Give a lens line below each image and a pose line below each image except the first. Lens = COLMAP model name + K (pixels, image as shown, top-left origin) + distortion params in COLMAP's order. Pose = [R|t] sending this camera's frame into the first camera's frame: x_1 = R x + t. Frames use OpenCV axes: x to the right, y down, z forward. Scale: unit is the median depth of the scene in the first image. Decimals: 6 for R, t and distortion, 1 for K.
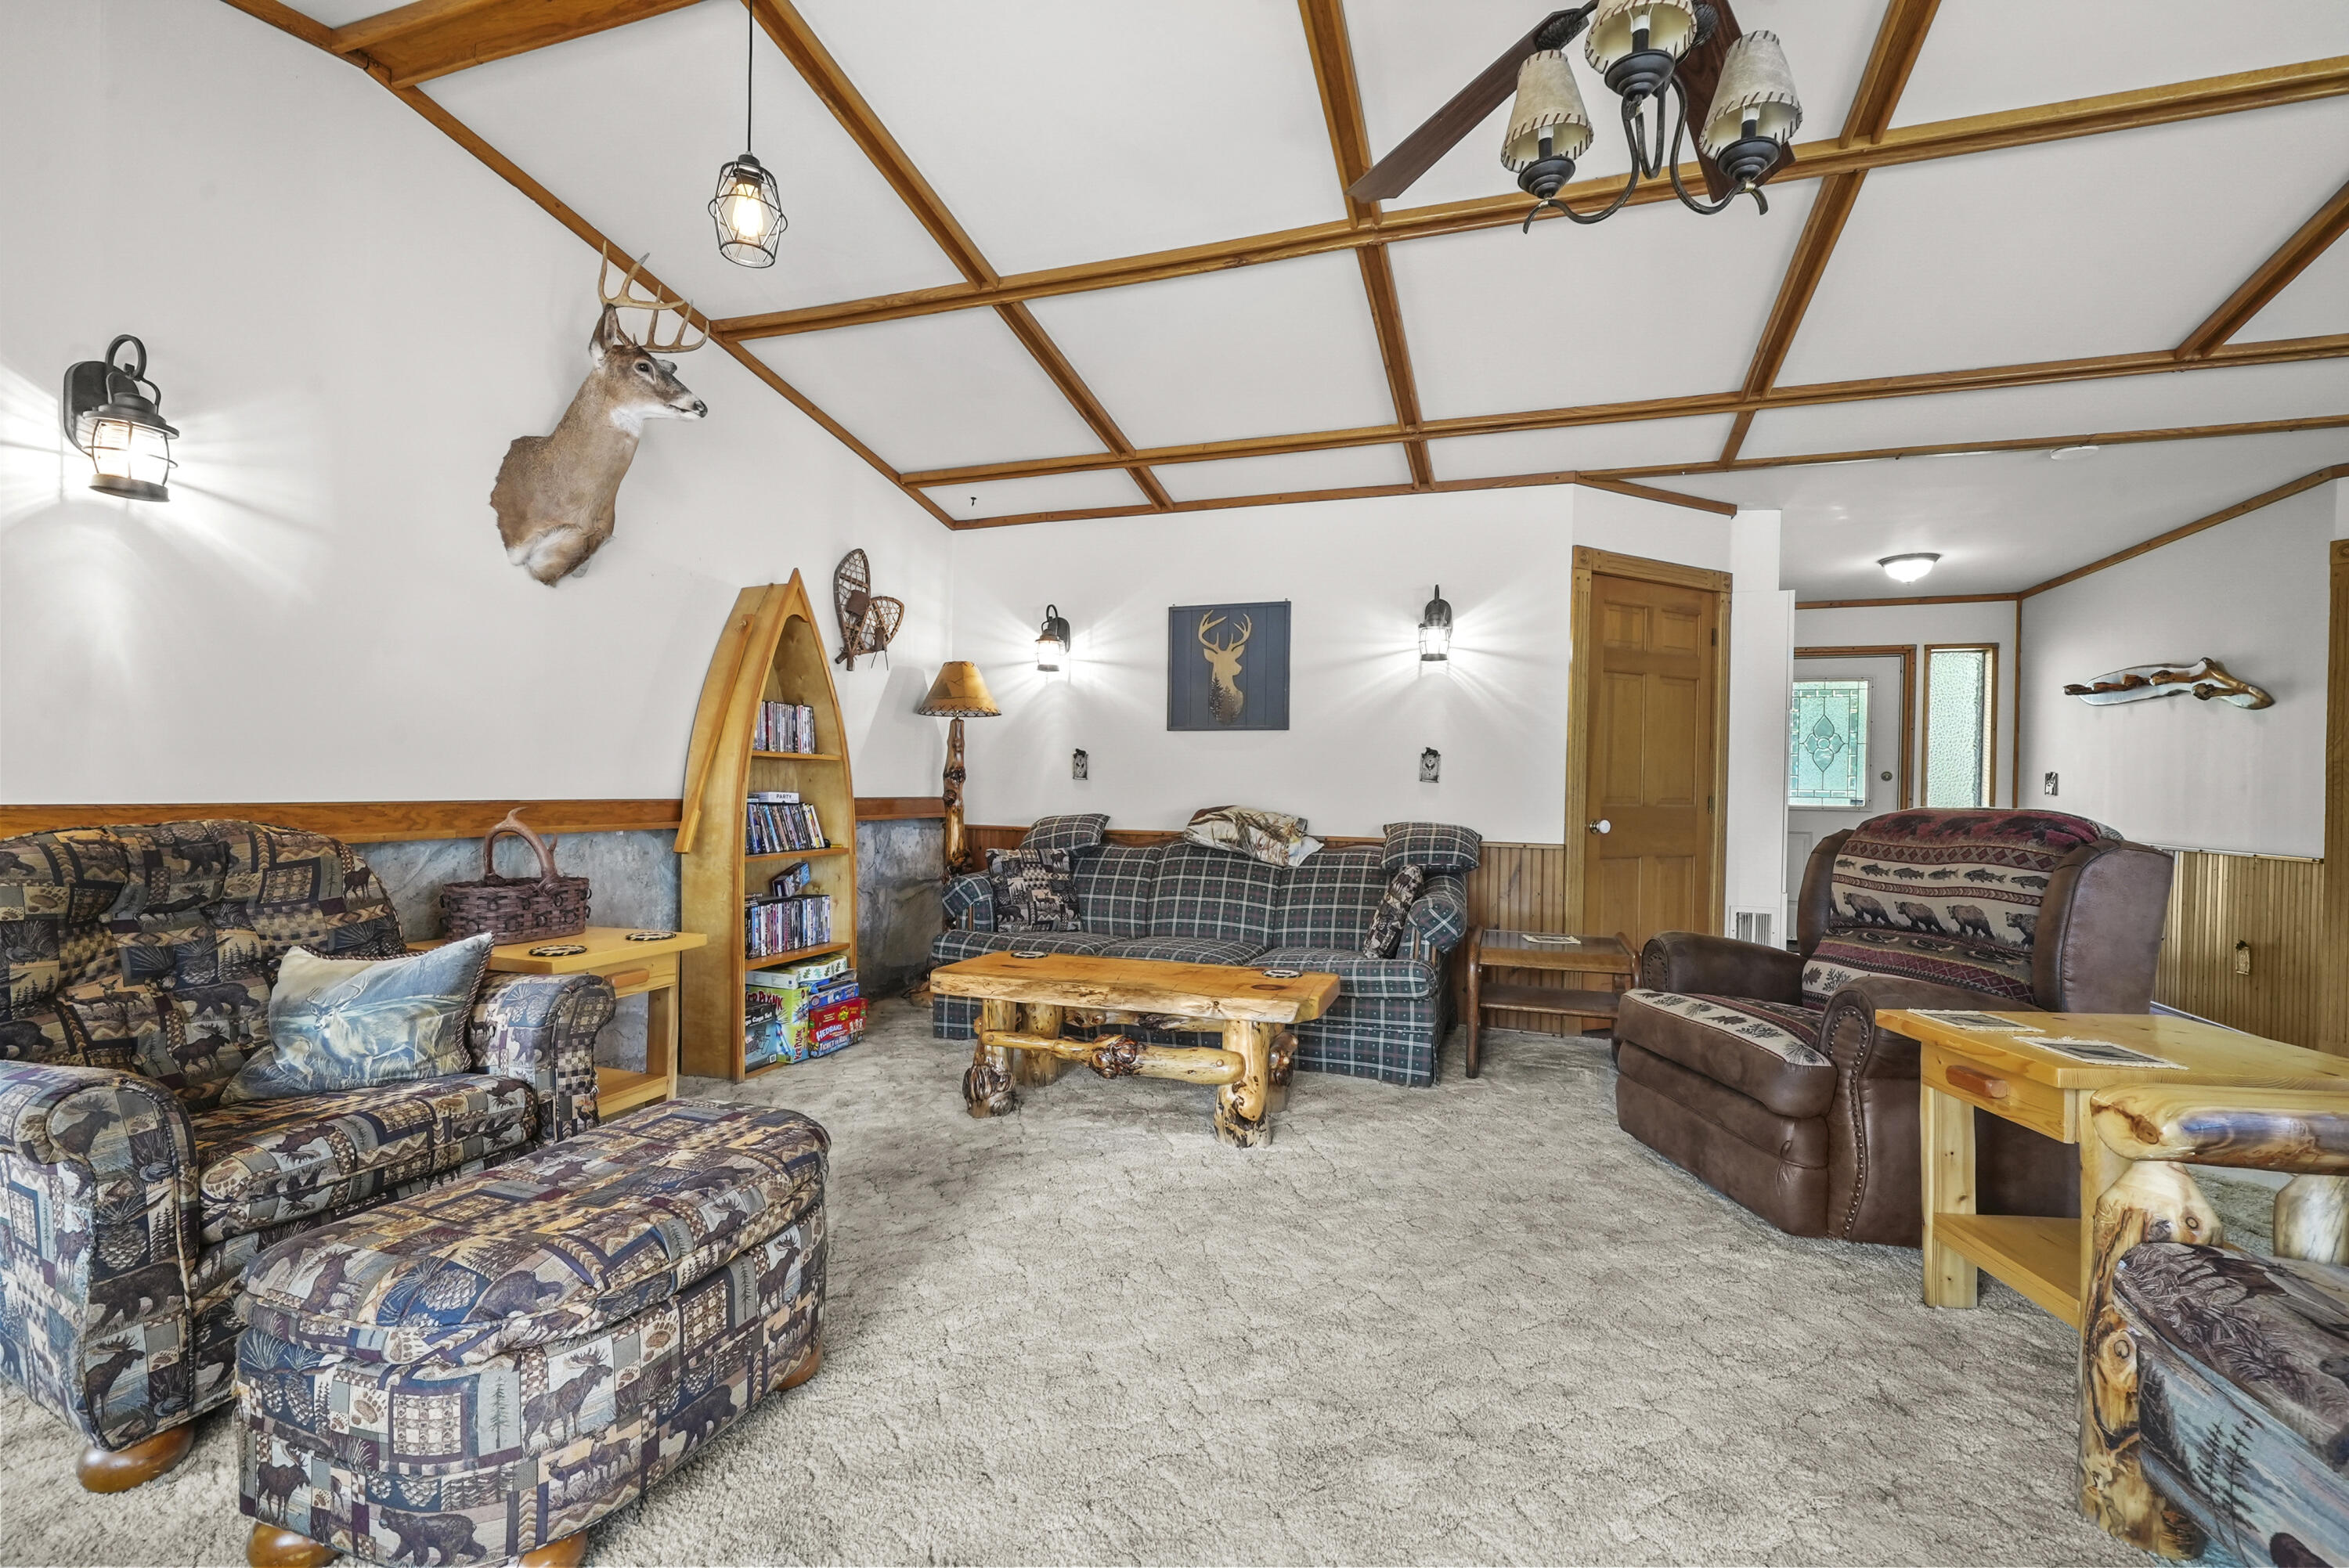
lens RADIAL K [[1032.8, 0, 1180.4], [0, 1032.8, 793.2], [0, 0, 1]] dist [0.002777, -0.001241]
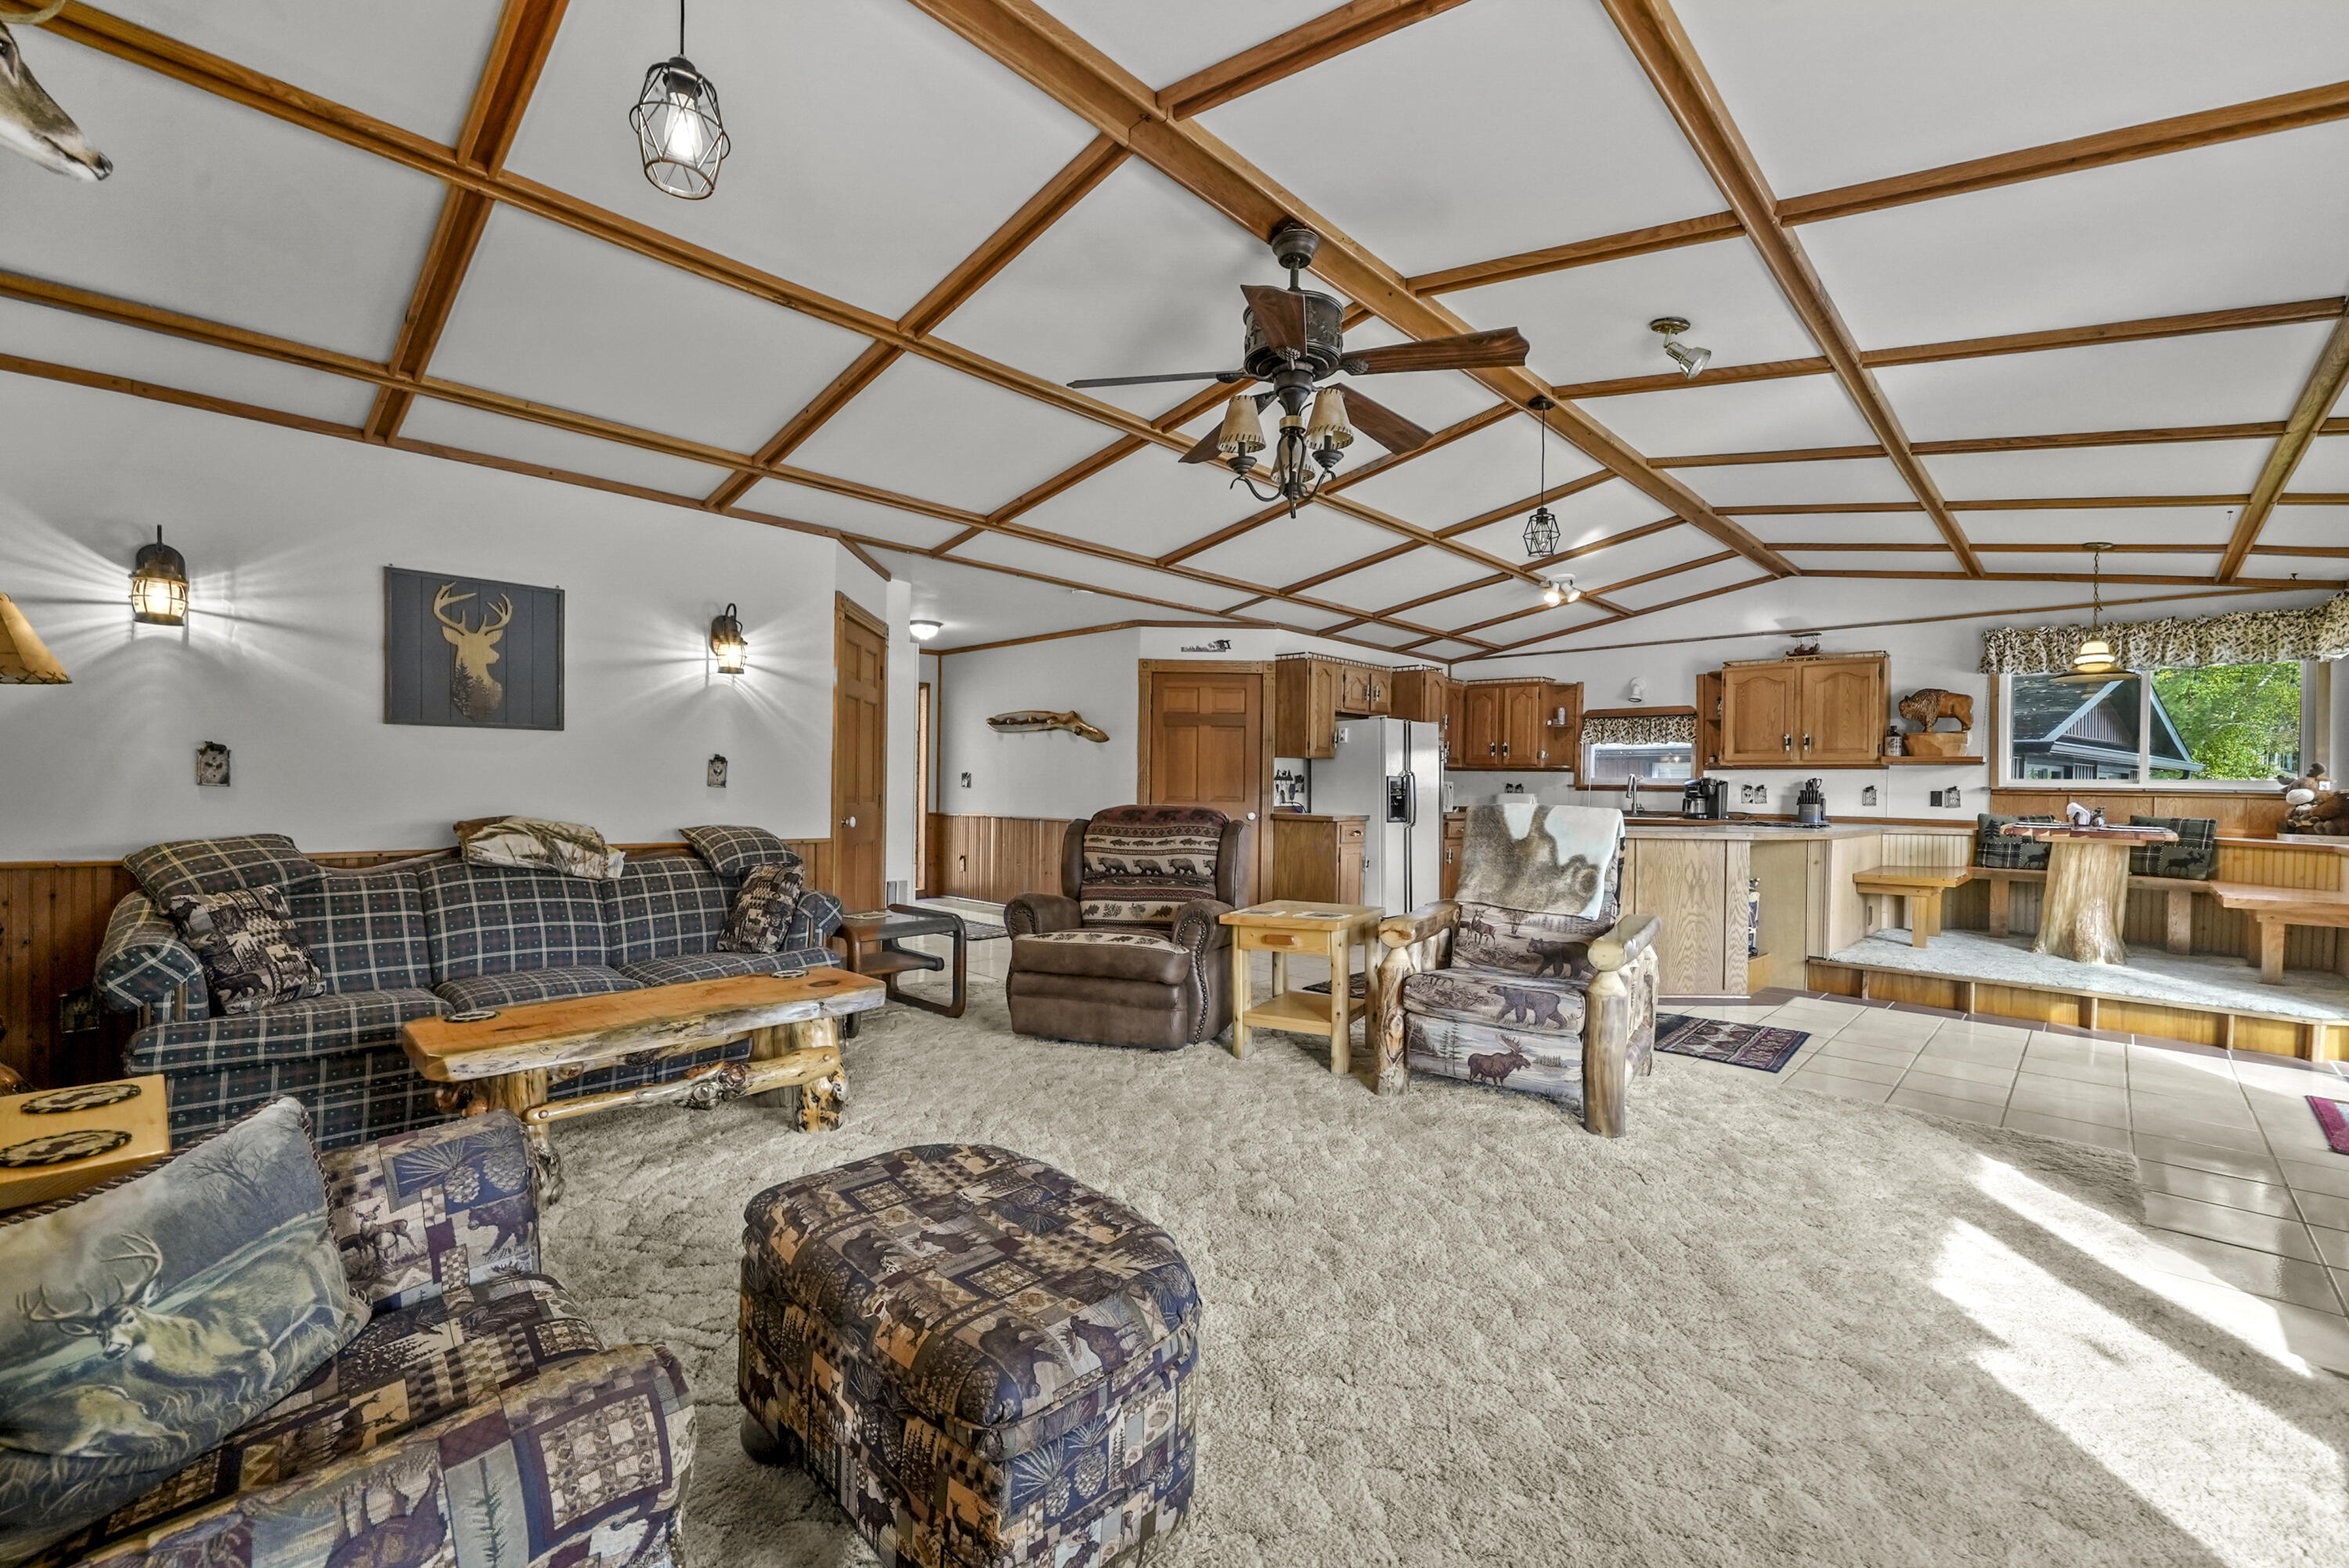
lens RADIAL K [[964.9, 0, 1180.8], [0, 964.9, 797.1], [0, 0, 1]] dist [-0.001641, 0.001129]
pose [[0.422028, -0.020448, 0.906352, -0.596472], [-0.000943, 0.999735, 0.022994, -0.030869], [-0.906583, -0.010559, 0.421897, 0.195116]]
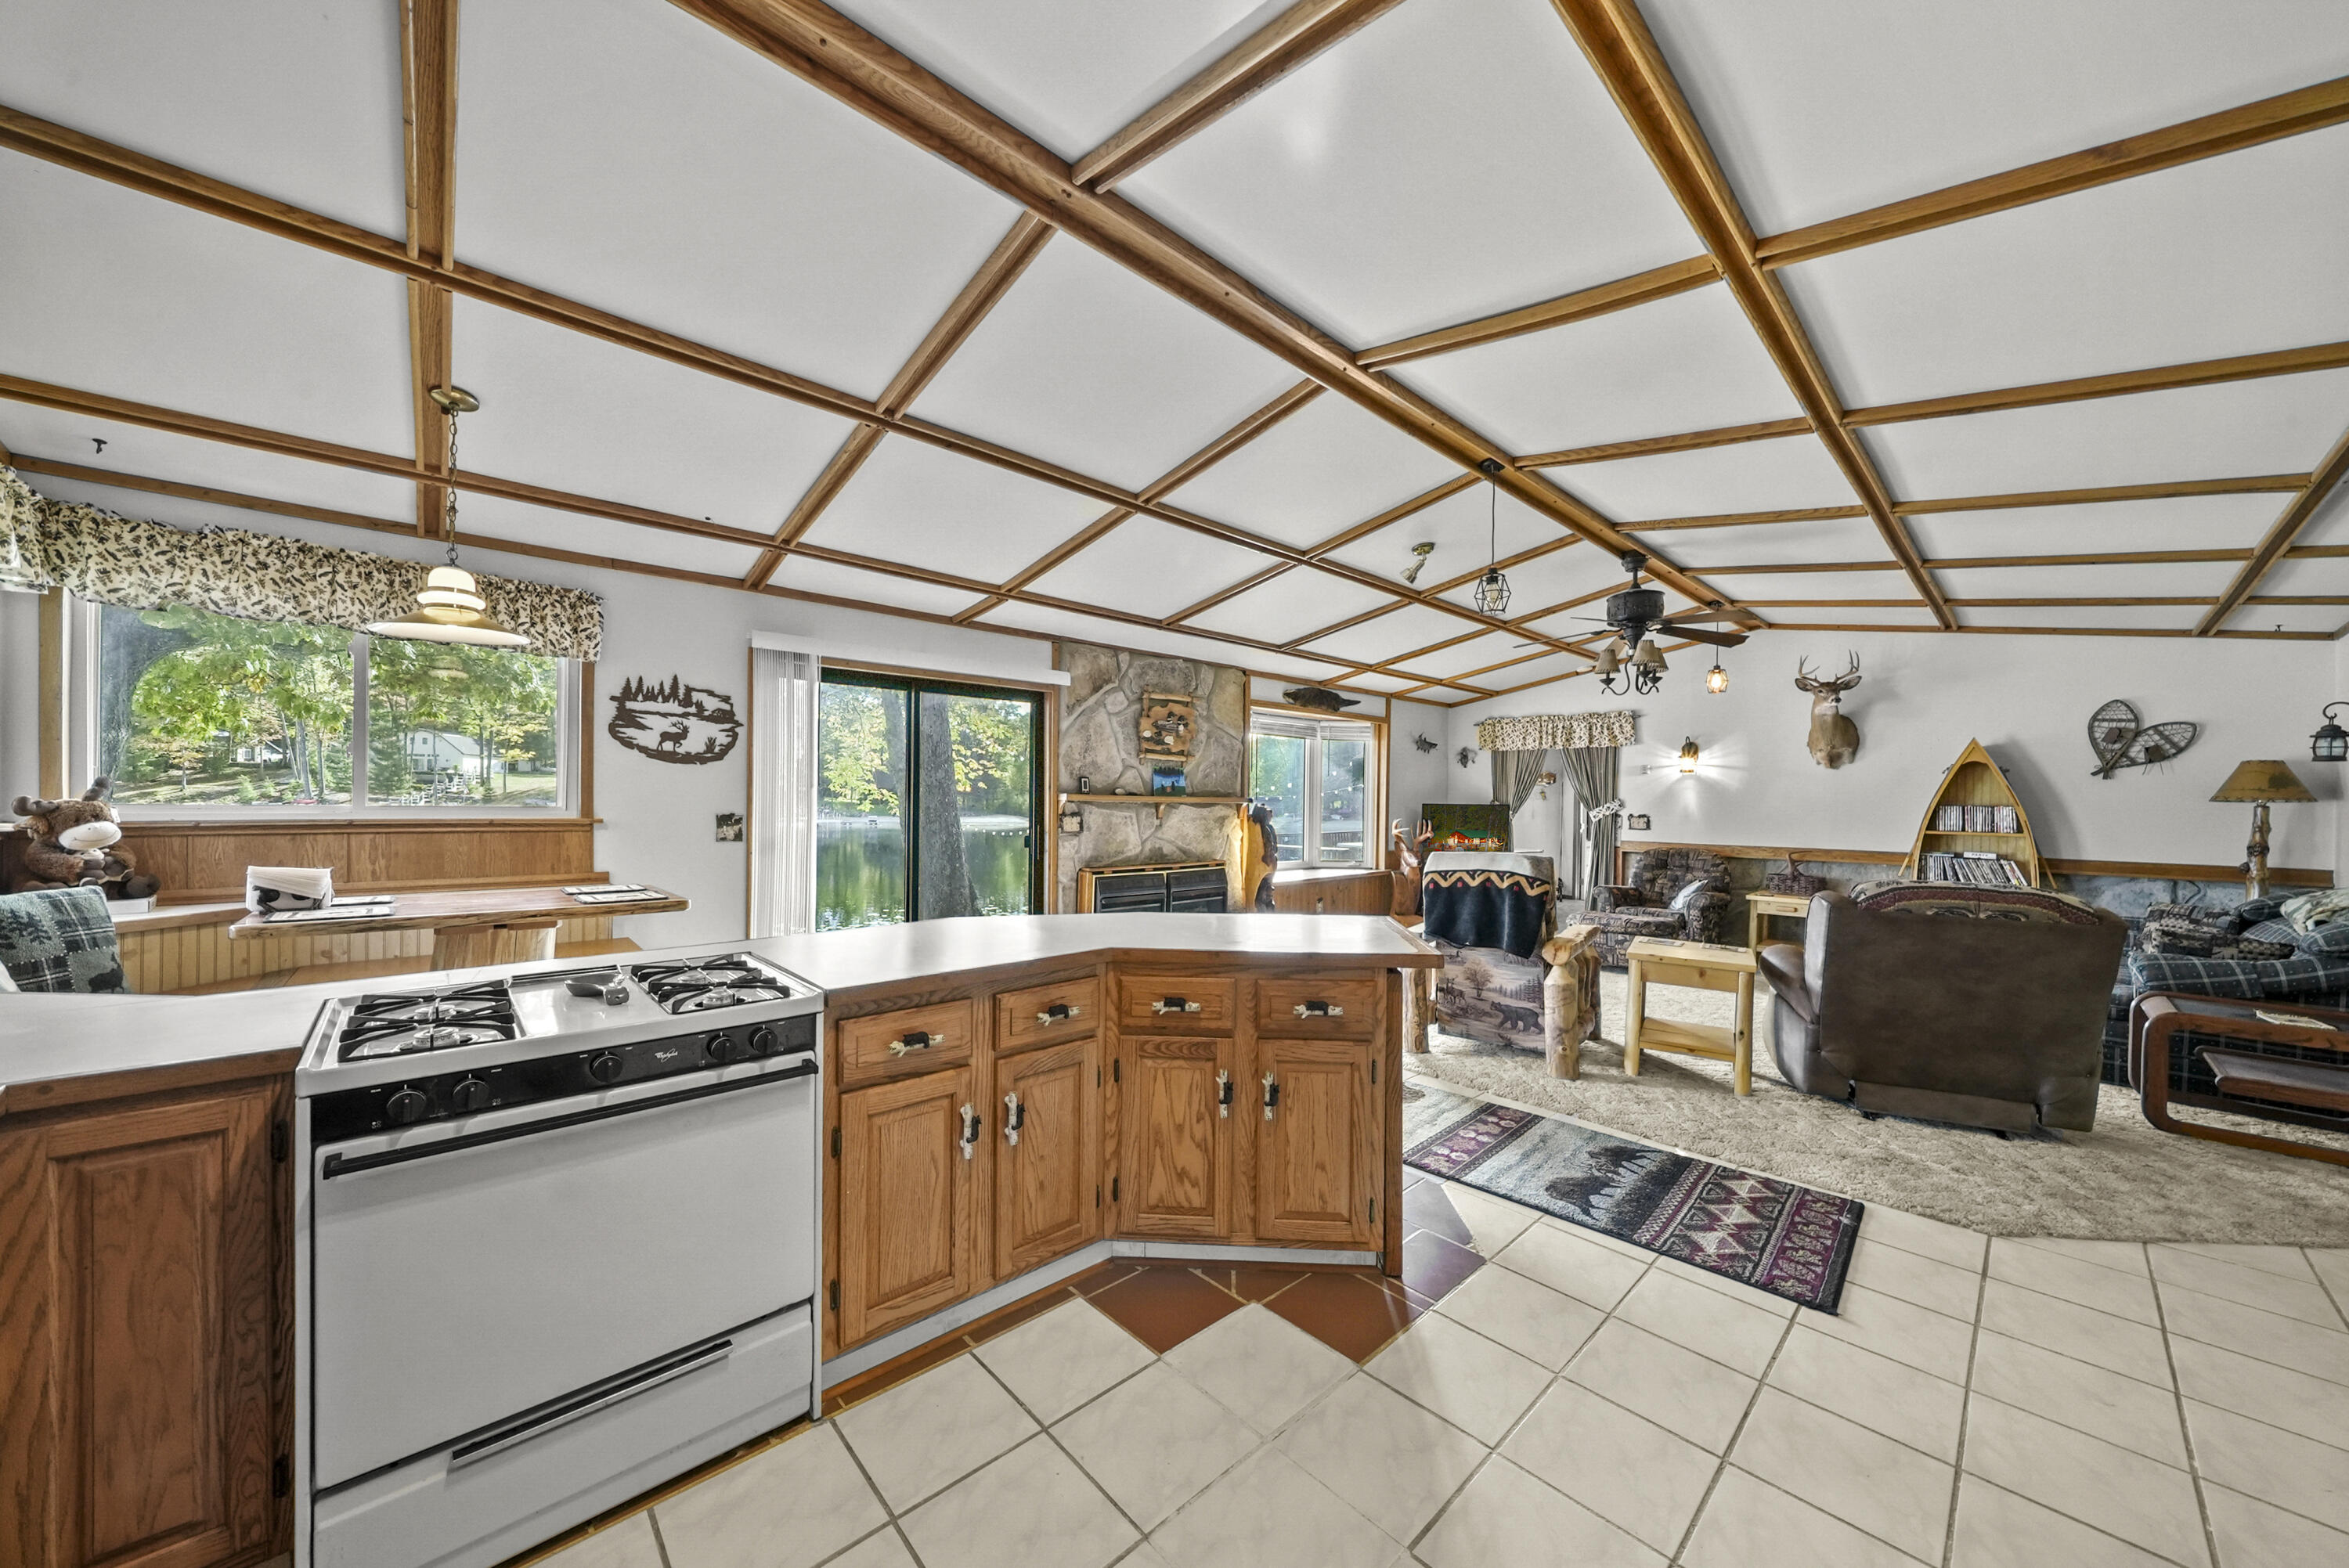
lens RADIAL K [[825.1, 0, 1157.4], [0, 825.1, 800.9], [0, 0, 1]] dist [-0.004480, 0.000158]
pose [[-0.489080, -0.019302, -0.872025, 1.854687], [-0.026020, 0.999633, -0.007533, -0.050152], [0.871851, 0.019006, -0.489403, 0.448485]]
